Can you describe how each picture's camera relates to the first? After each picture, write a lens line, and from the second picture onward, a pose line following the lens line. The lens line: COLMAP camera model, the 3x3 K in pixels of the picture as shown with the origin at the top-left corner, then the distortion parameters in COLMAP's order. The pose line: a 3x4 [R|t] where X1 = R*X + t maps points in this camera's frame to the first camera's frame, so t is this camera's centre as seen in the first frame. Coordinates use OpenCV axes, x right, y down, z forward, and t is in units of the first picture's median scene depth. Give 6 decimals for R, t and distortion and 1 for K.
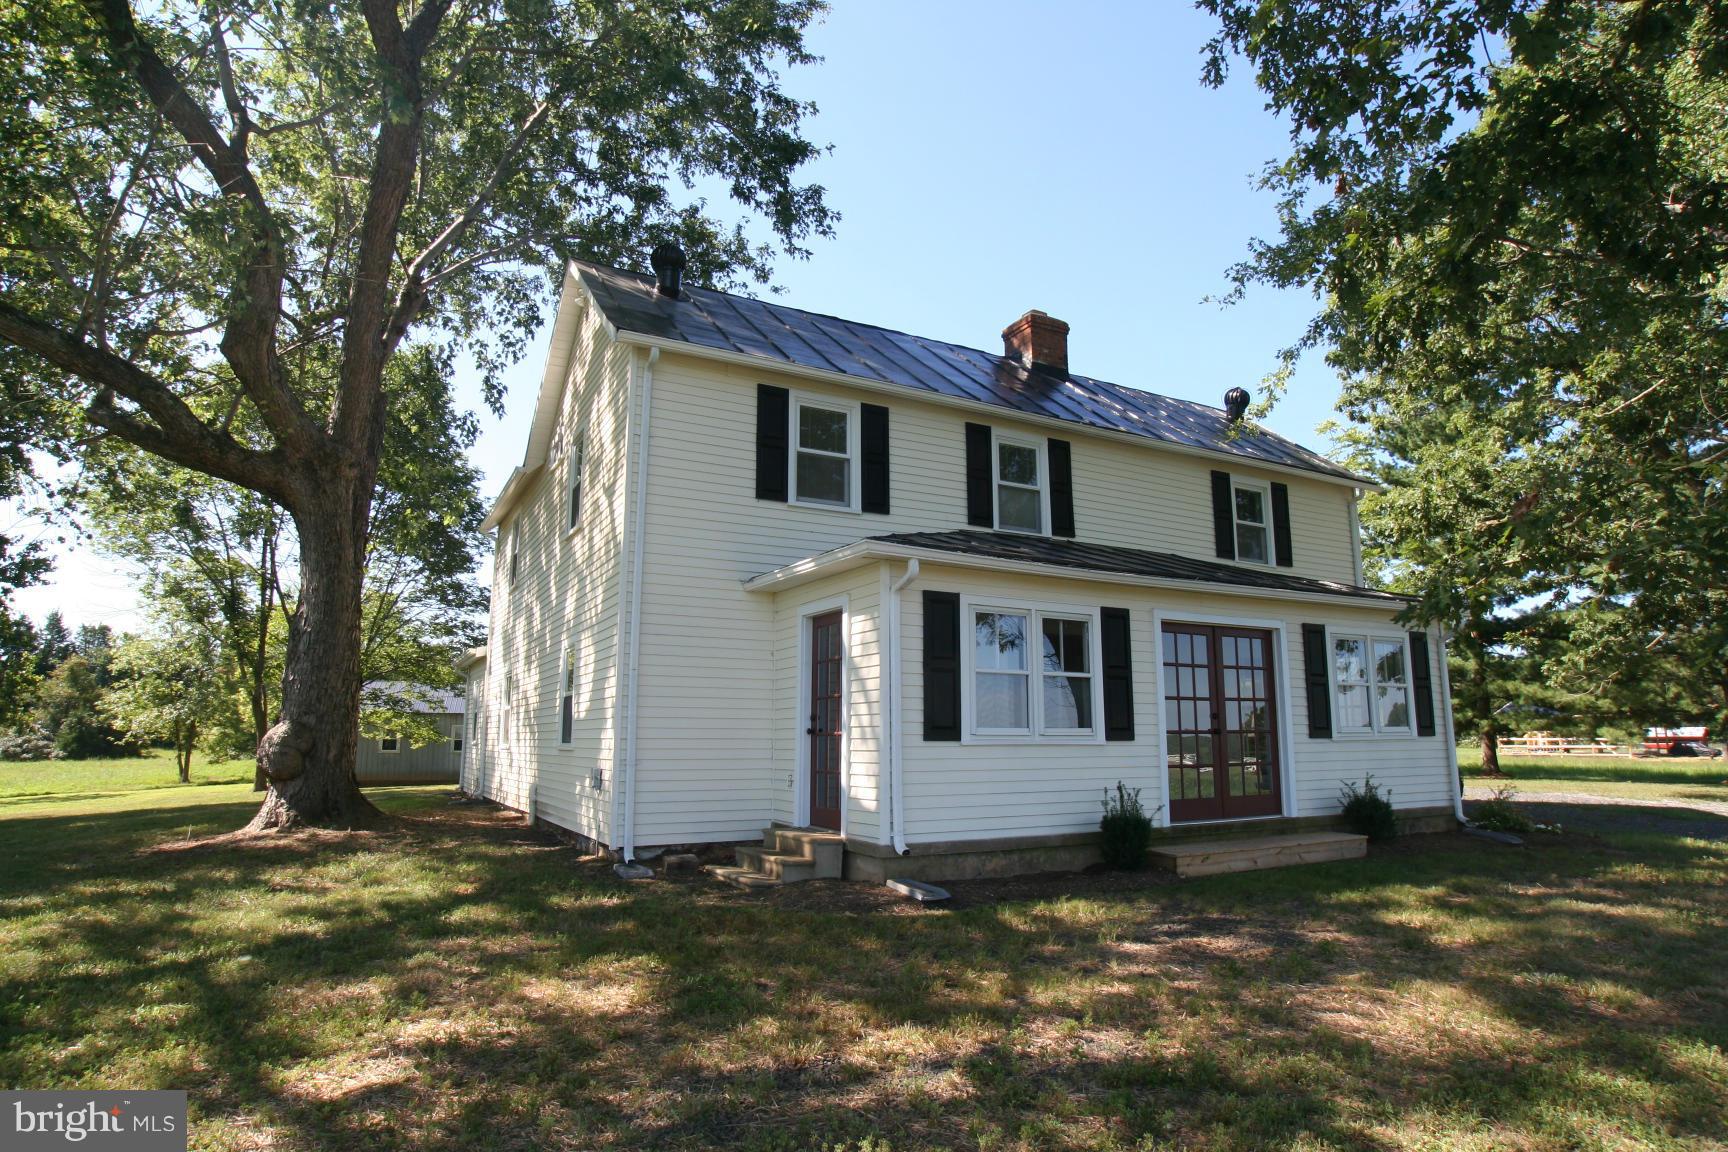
lens RADIAL K [[962.3, 0, 864.0], [0, 962.3, 576.0], [0, 0, 1]] dist [-0.058965, 0.000623]
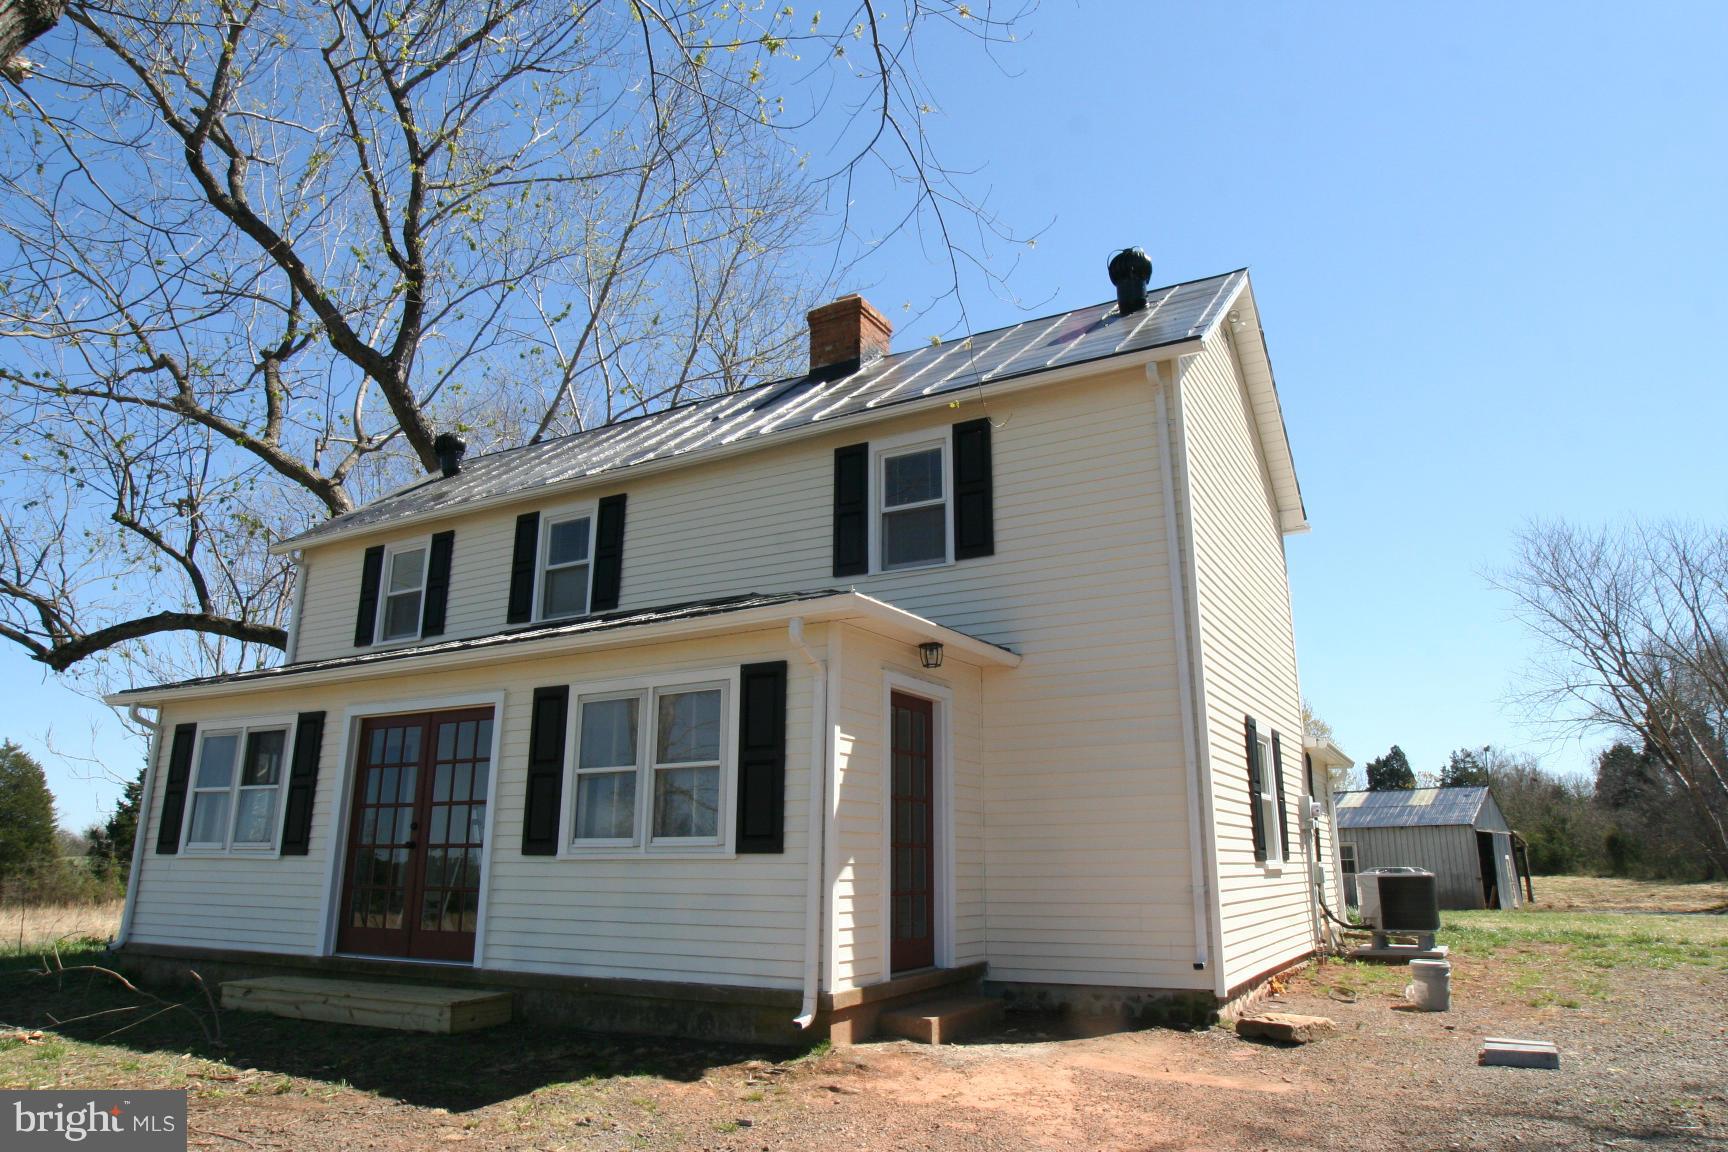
lens RADIAL K [[1092.7, 0, 862.2], [0, 1092.7, 585.2], [0, 0, 1]] dist [-0.072215, 0.053429]
pose [[0.532285, -0.213475, -0.819208, 1.267549], [0.139869, 0.976561, -0.163599, 0.141125], [0.834931, -0.027501, 0.549667, 0.772157]]
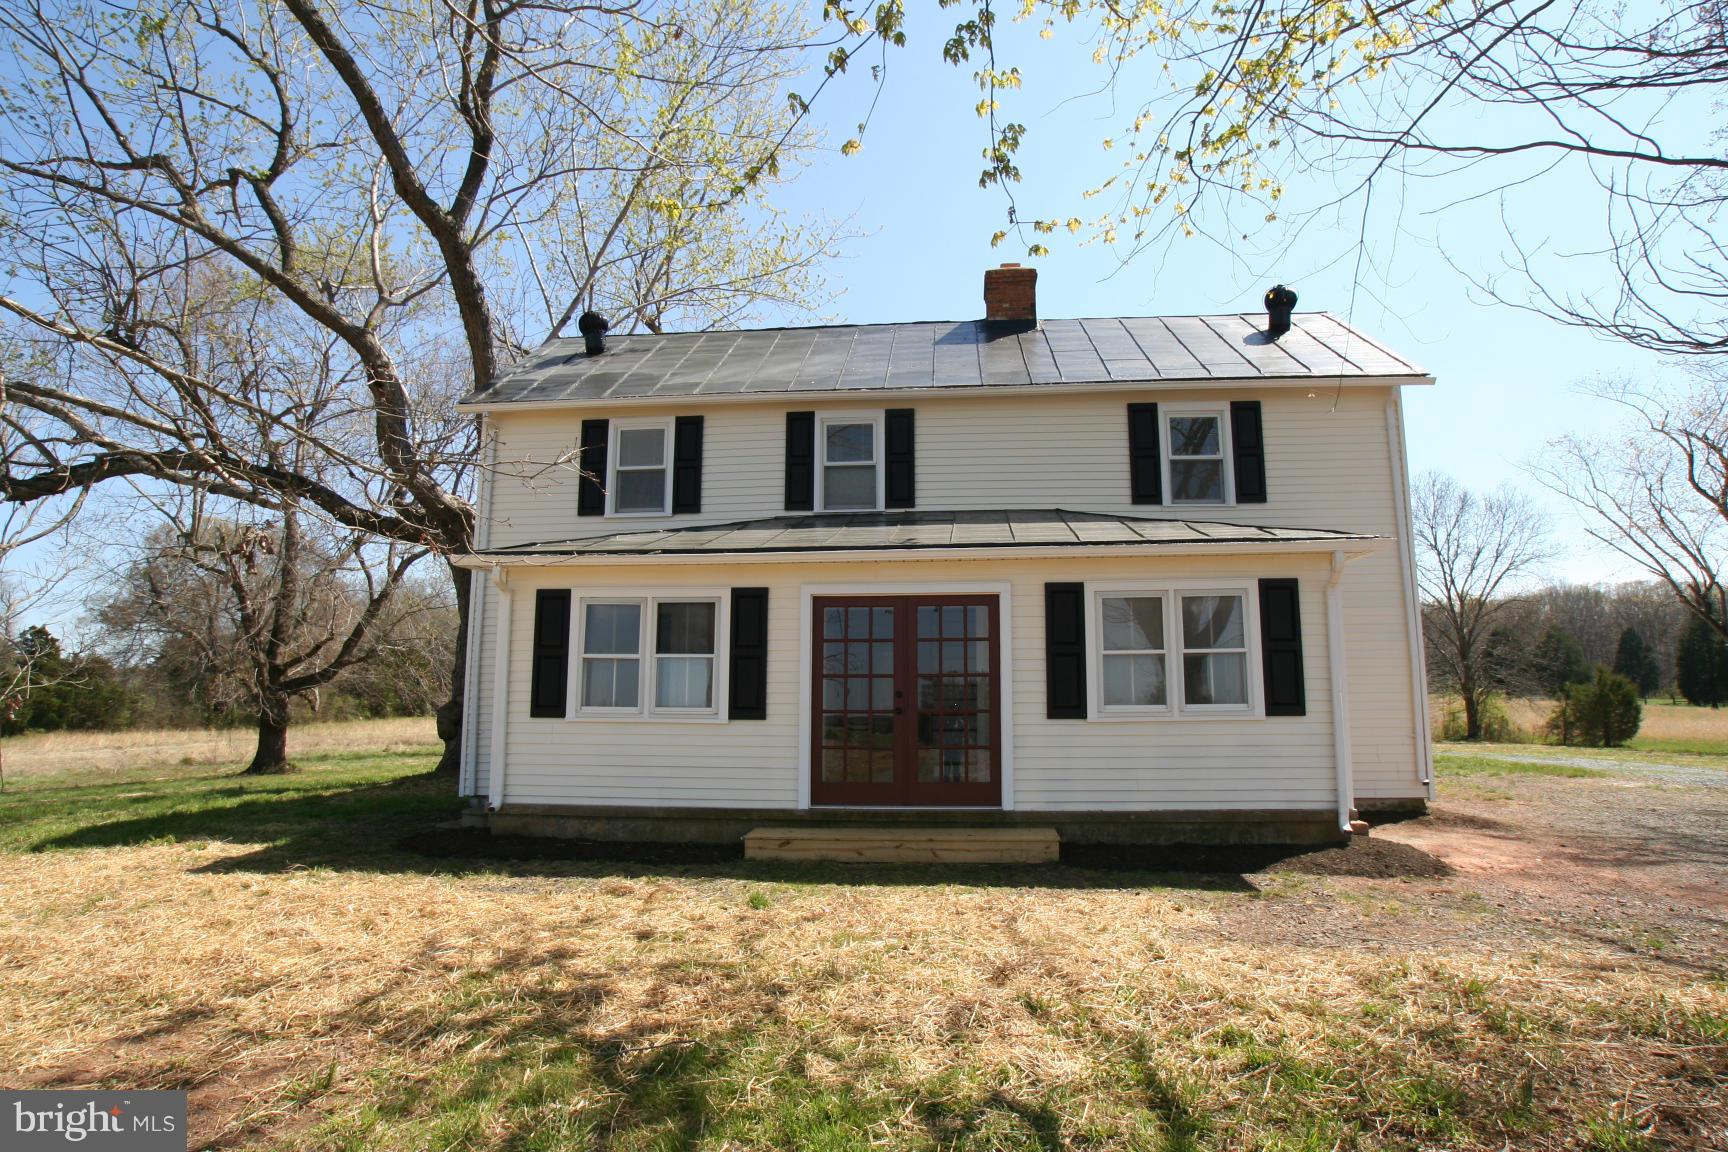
lens RADIAL K [[906.6, 0, 853.1], [0, 906.6, 576.2], [0, 0, 1]] dist [-0.058754, -0.000031]
pose [[0.826338, -0.081208, -0.557289, 0.777157], [0.093935, 0.995562, -0.005788, 0.032760], [0.555286, -0.047566, 0.830298, 0.239708]]
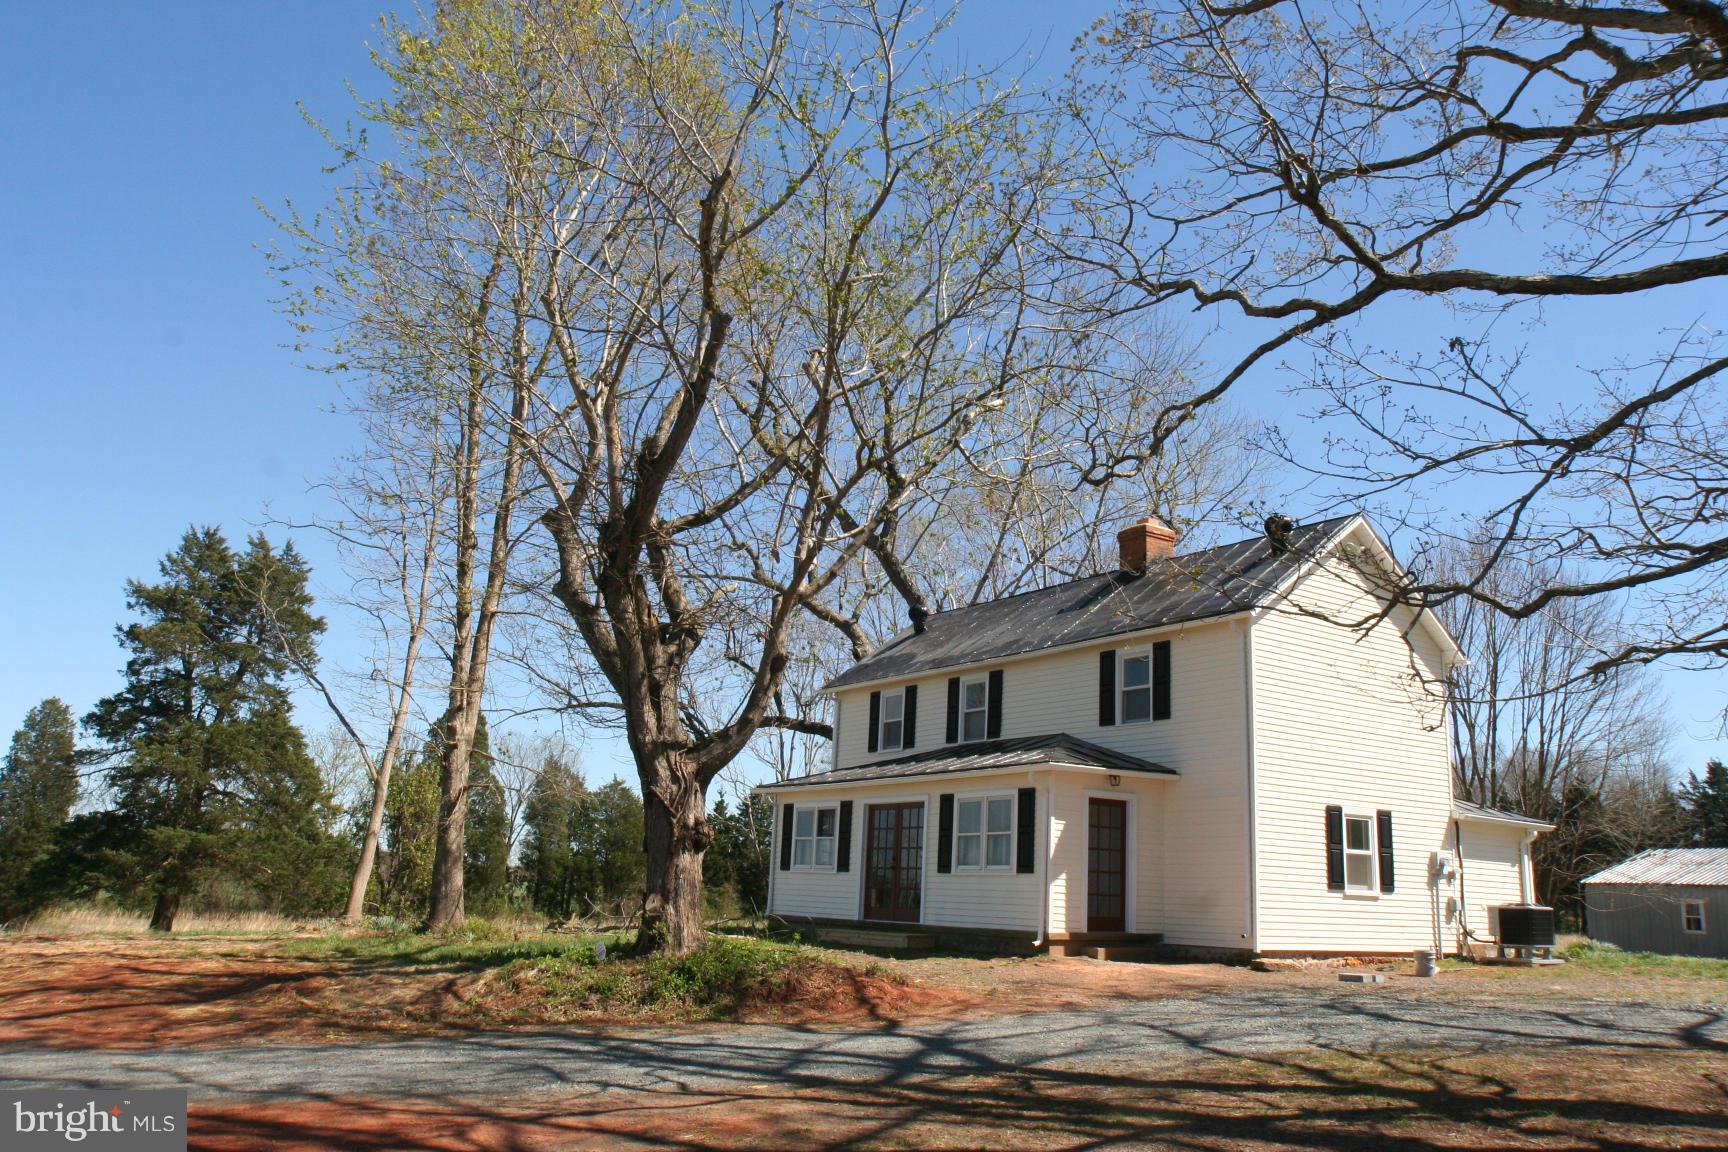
lens RADIAL K [[1299.1, 0, 864.0], [0, 1299.1, 576.0], [0, 0, 1]] dist [-0.082869, 0.087220]
pose [[0.096639, -0.236086, -0.966915, 2.494556], [0.122235, 0.966923, -0.223871, 0.159247], [0.987785, -0.096556, 0.122300, 0.676231]]
